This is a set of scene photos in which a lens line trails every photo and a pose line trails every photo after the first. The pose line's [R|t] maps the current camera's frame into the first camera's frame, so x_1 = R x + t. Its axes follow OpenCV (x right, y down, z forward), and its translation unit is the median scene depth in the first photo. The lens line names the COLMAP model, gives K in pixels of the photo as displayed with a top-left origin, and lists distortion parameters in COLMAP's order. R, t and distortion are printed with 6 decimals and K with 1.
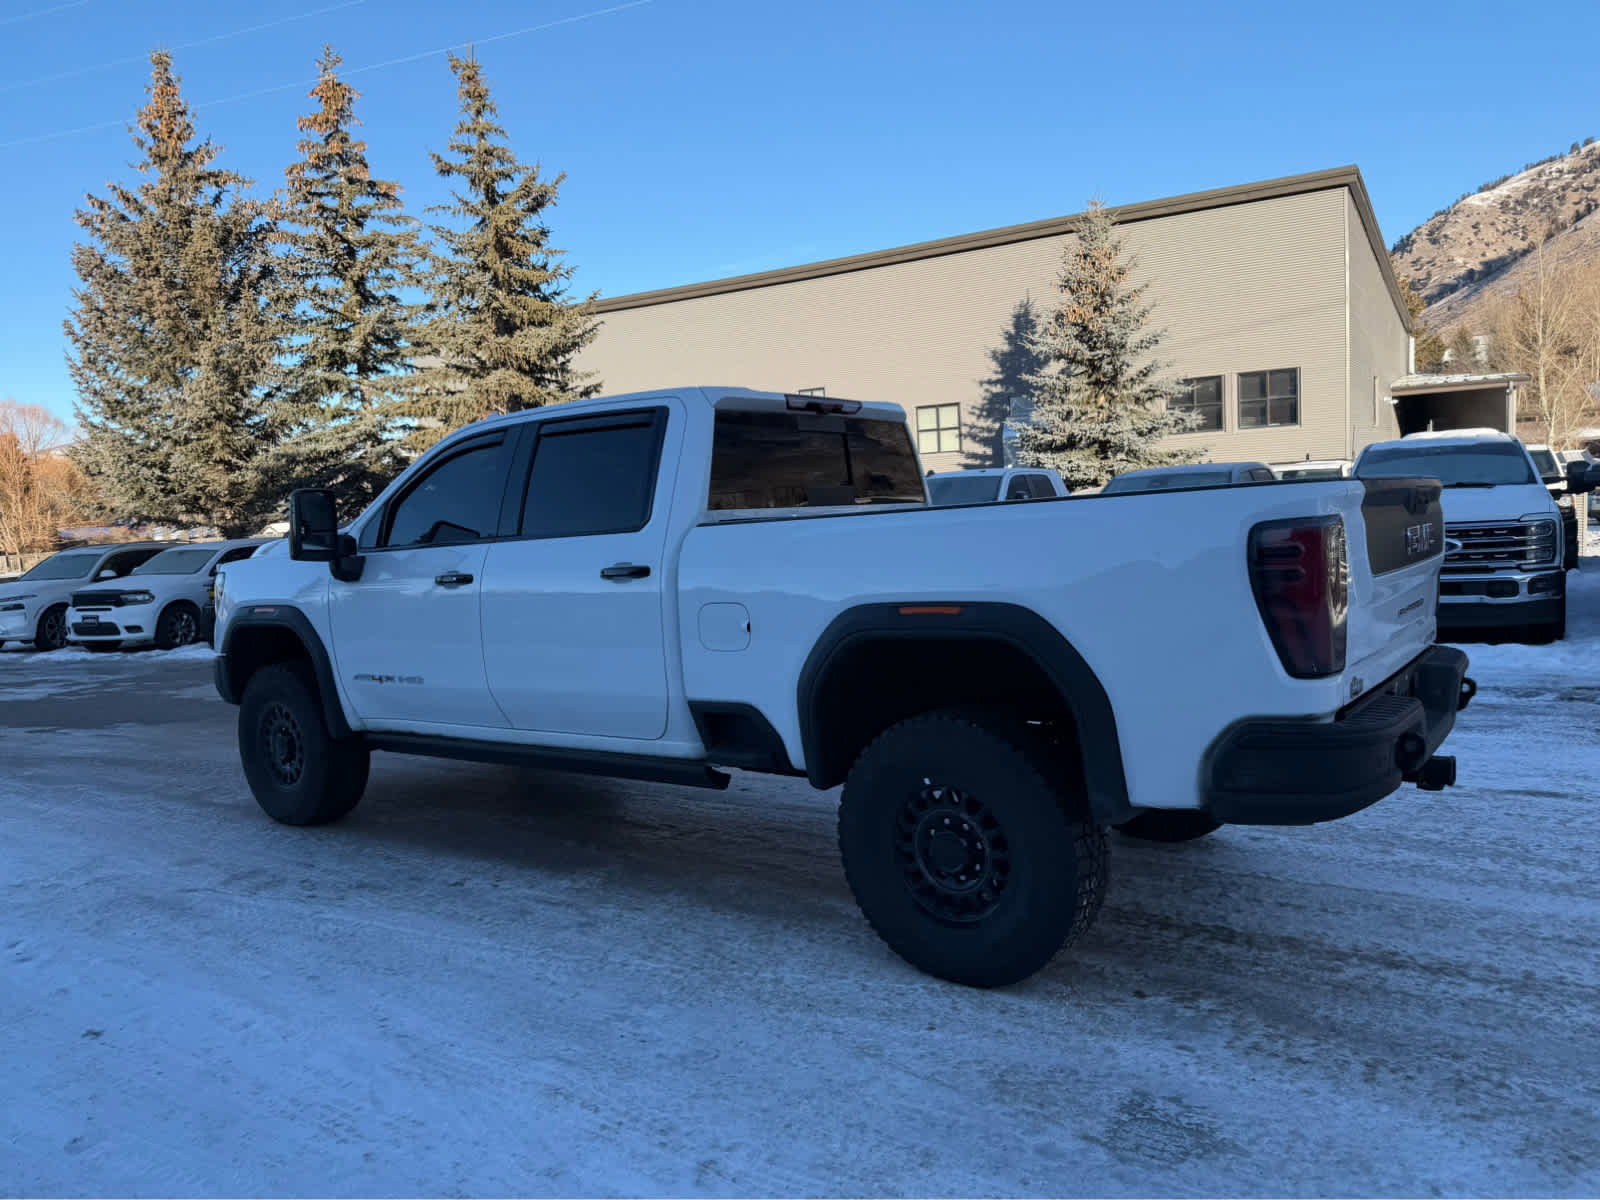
lens RADIAL K [[1110.8, 0, 810.4], [0, 1110.8, 624.1], [0, 0, 1]] dist [0.040863, -0.057845]
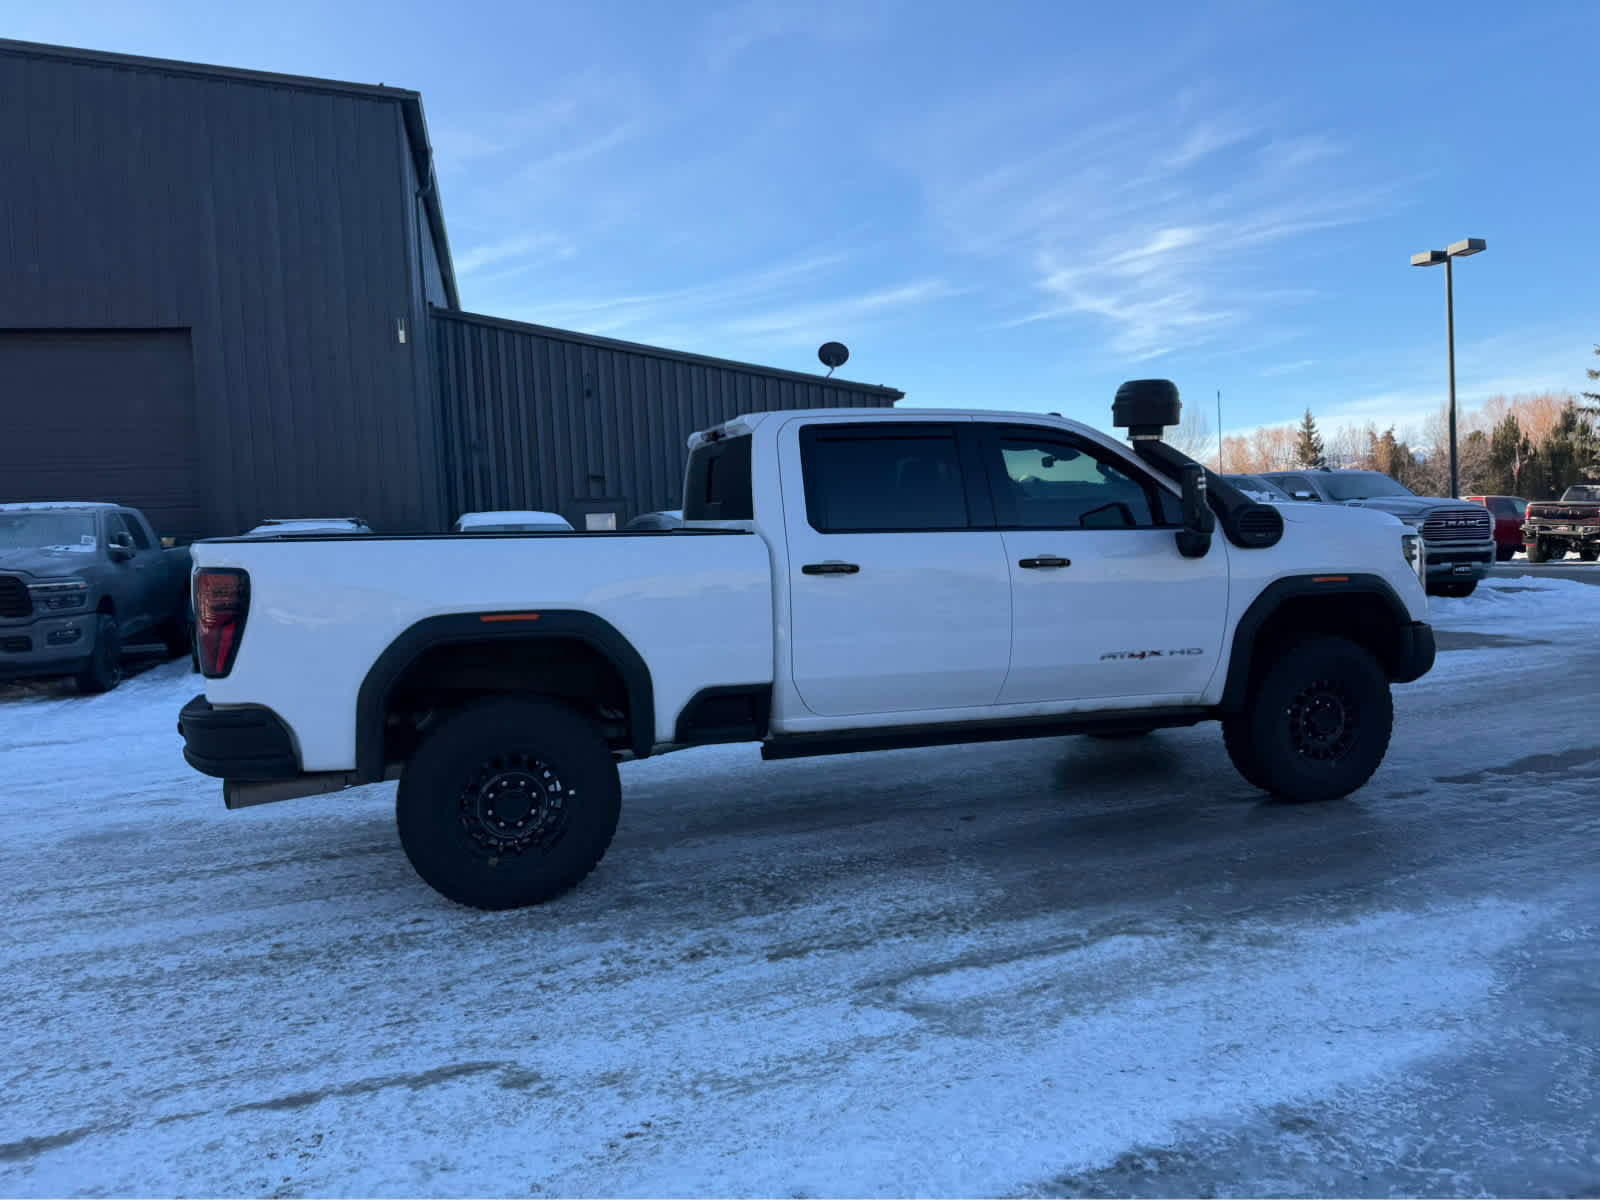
lens RADIAL K [[1112.9, 0, 811.2], [0, 1112.9, 607.4], [0, 0, 1]] dist [0.057162, -0.081213]
pose [[-0.577167, 0.134767, -0.805429, 0.843974], [-0.016543, 0.984157, 0.176527, -0.206931], [0.816458, 0.115210, -0.565794, 1.612856]]
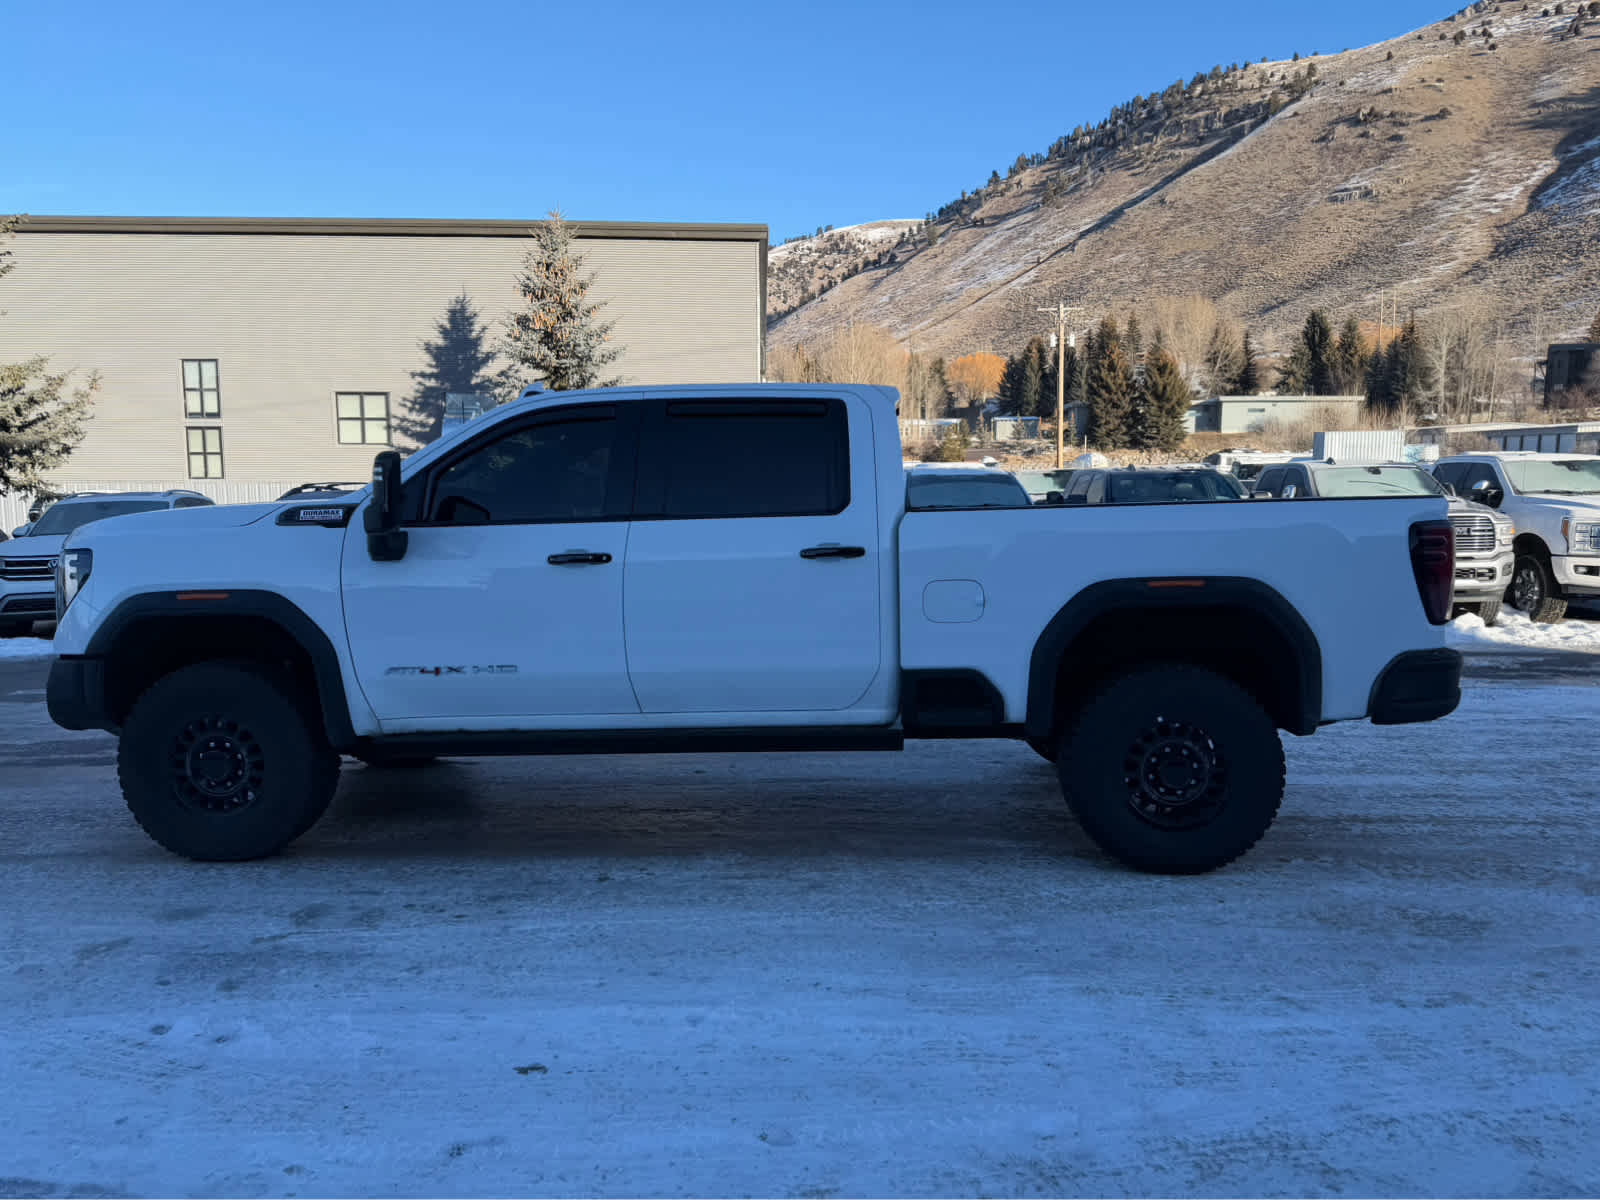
lens RADIAL K [[1110.8, 0, 810.4], [0, 1110.8, 624.1], [0, 0, 1]] dist [0.040863, -0.057845]
pose [[0.835181, -0.014963, 0.549771, -0.620692], [0.017477, 0.999847, 0.000663, 0.016524], [-0.549697, 0.009055, 0.835315, 0.101382]]
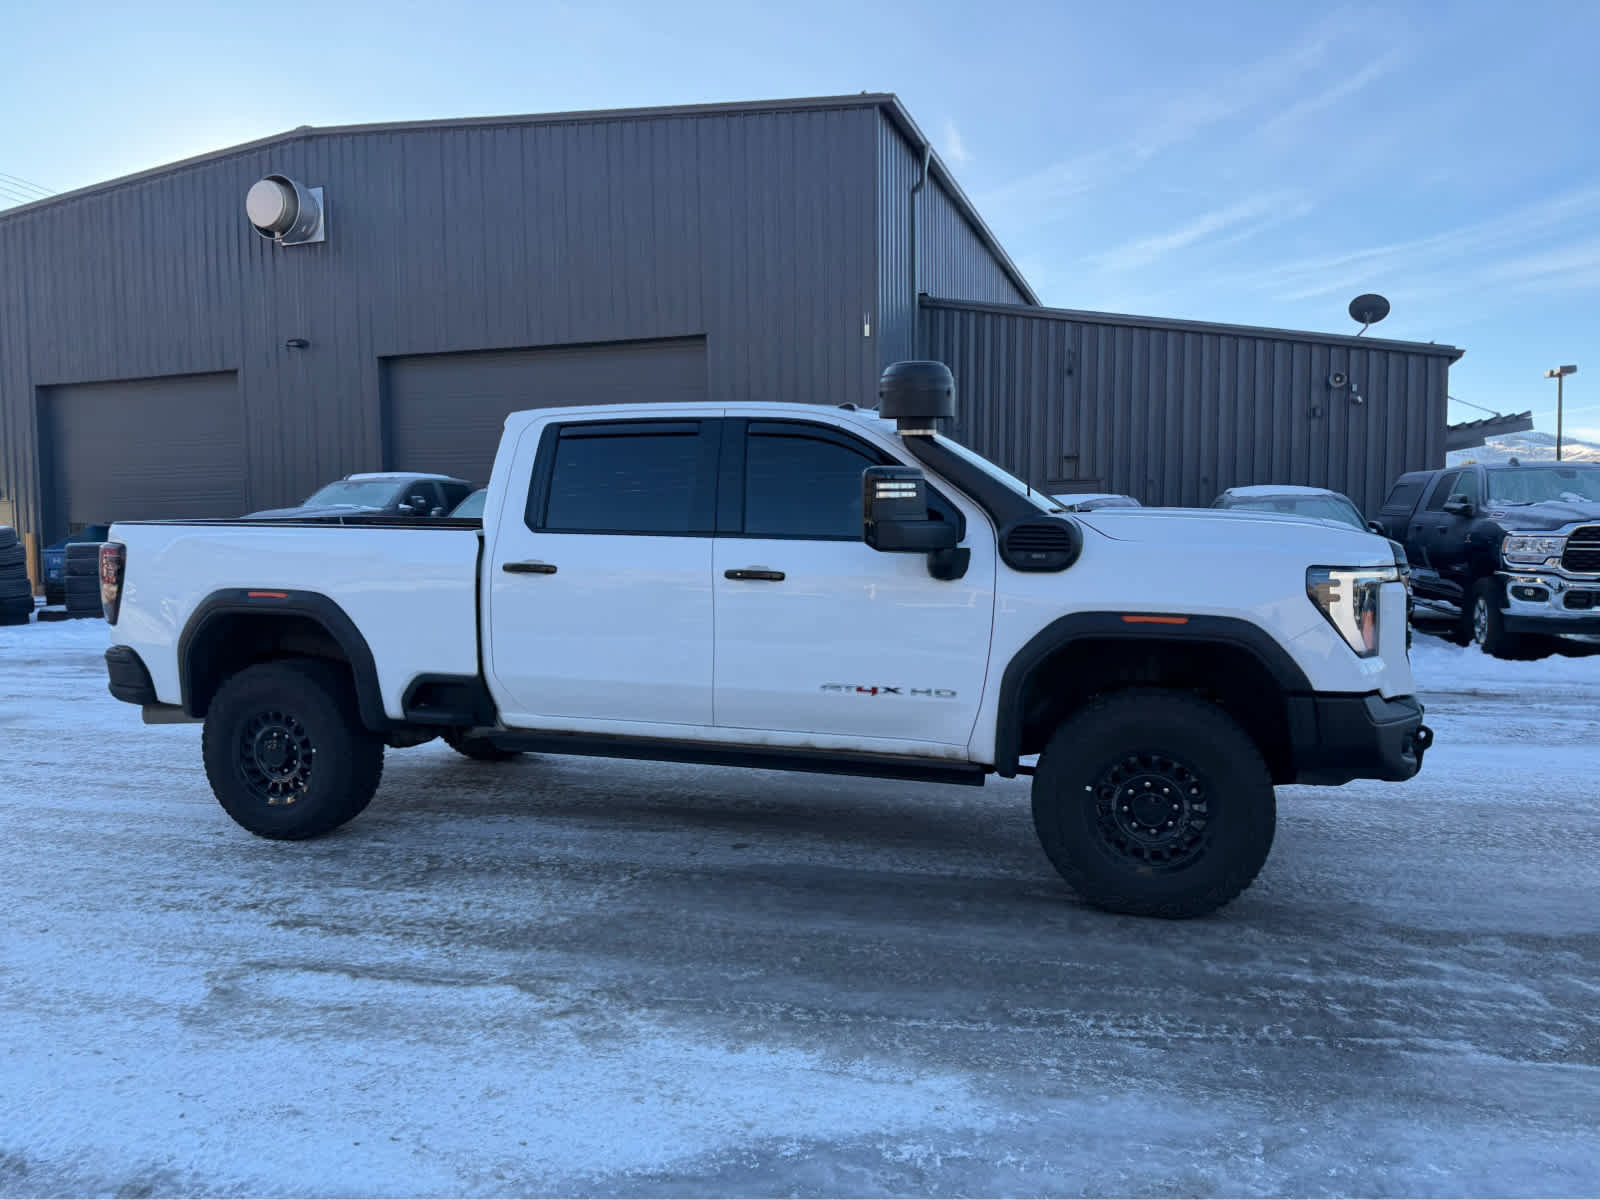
lens RADIAL K [[1125.3, 0, 809.8], [0, 1125.3, 606.0], [0, 0, 1]] dist [0.027117, -0.045979]
pose [[-0.937318, 0.089608, -0.336757, 0.186529], [0.024125, 0.980741, 0.193817, -0.220273], [0.347639, 0.173544, -0.921428, 2.044908]]
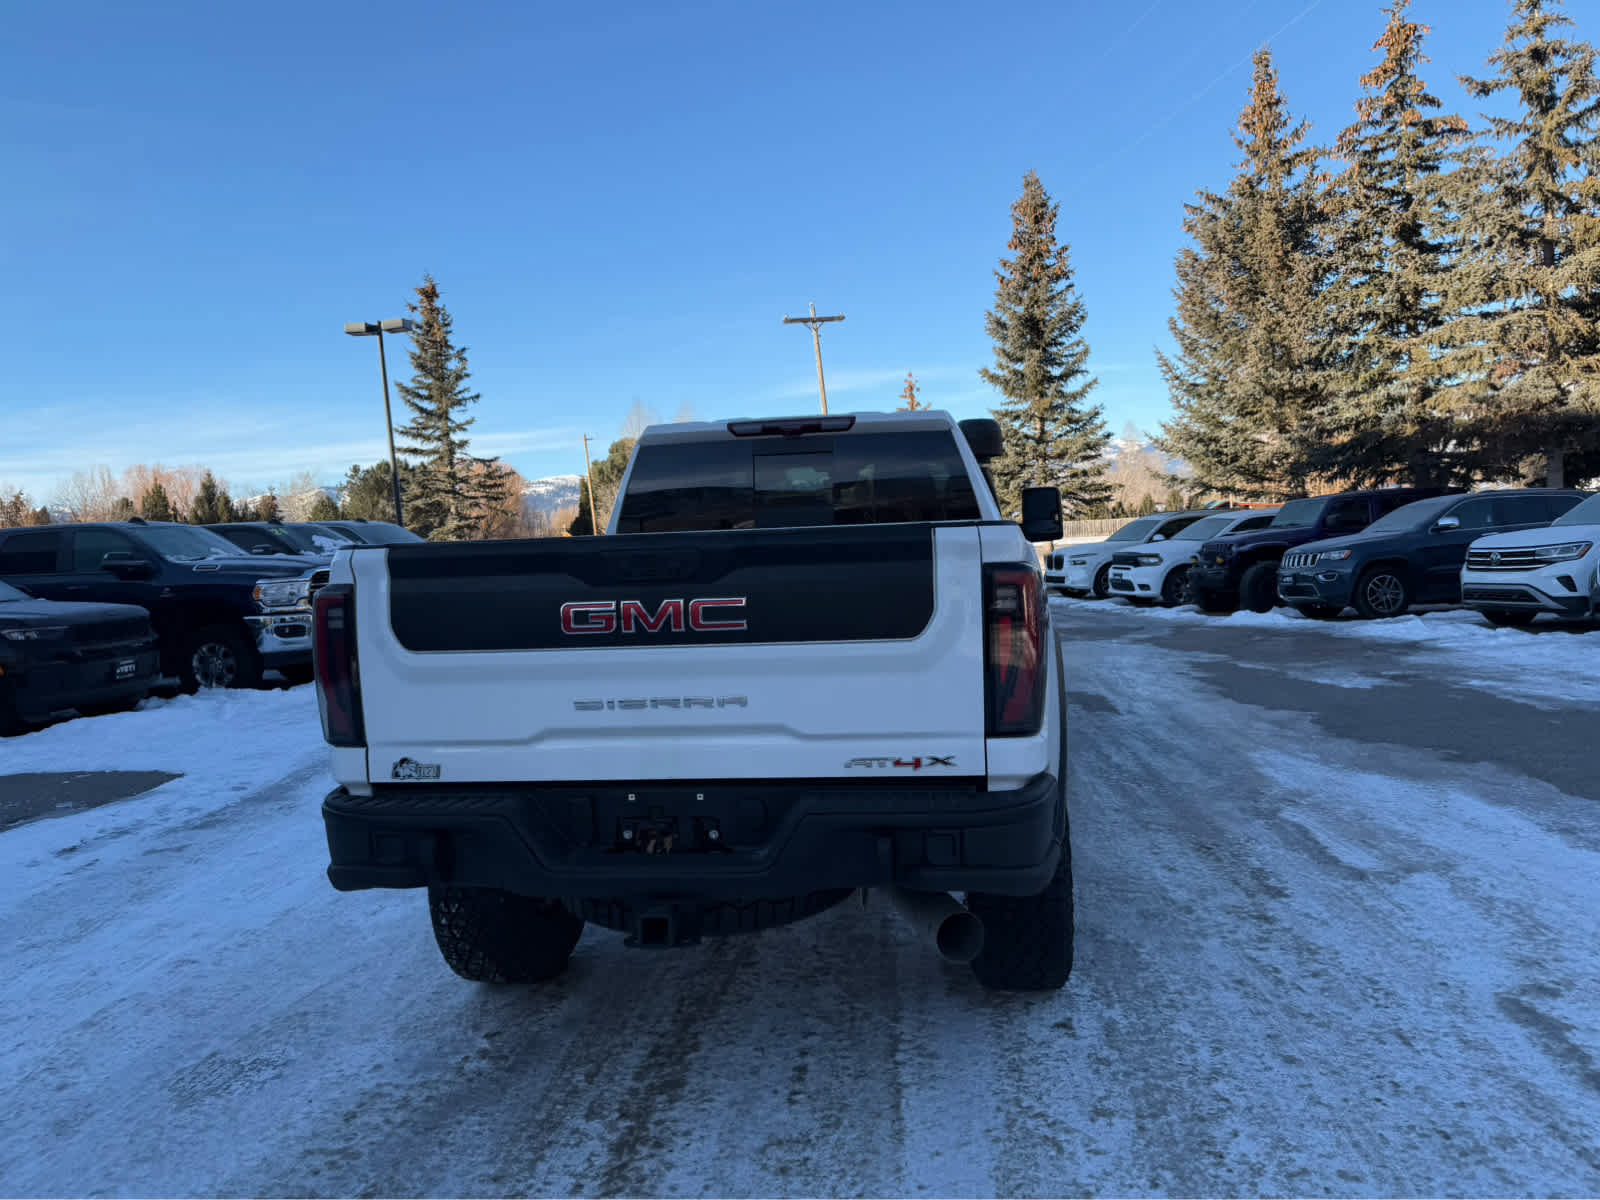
lens RADIAL K [[1115.8, 0, 813.3], [0, 1115.8, 605.1], [0, 0, 1]] dist [0.052517, -0.083754]
pose [[0.482145, 0.085705, -0.871889, 0.837283], [-0.065015, 0.995960, 0.061949, -0.091914], [0.873676, 0.026817, 0.485769, 0.482112]]
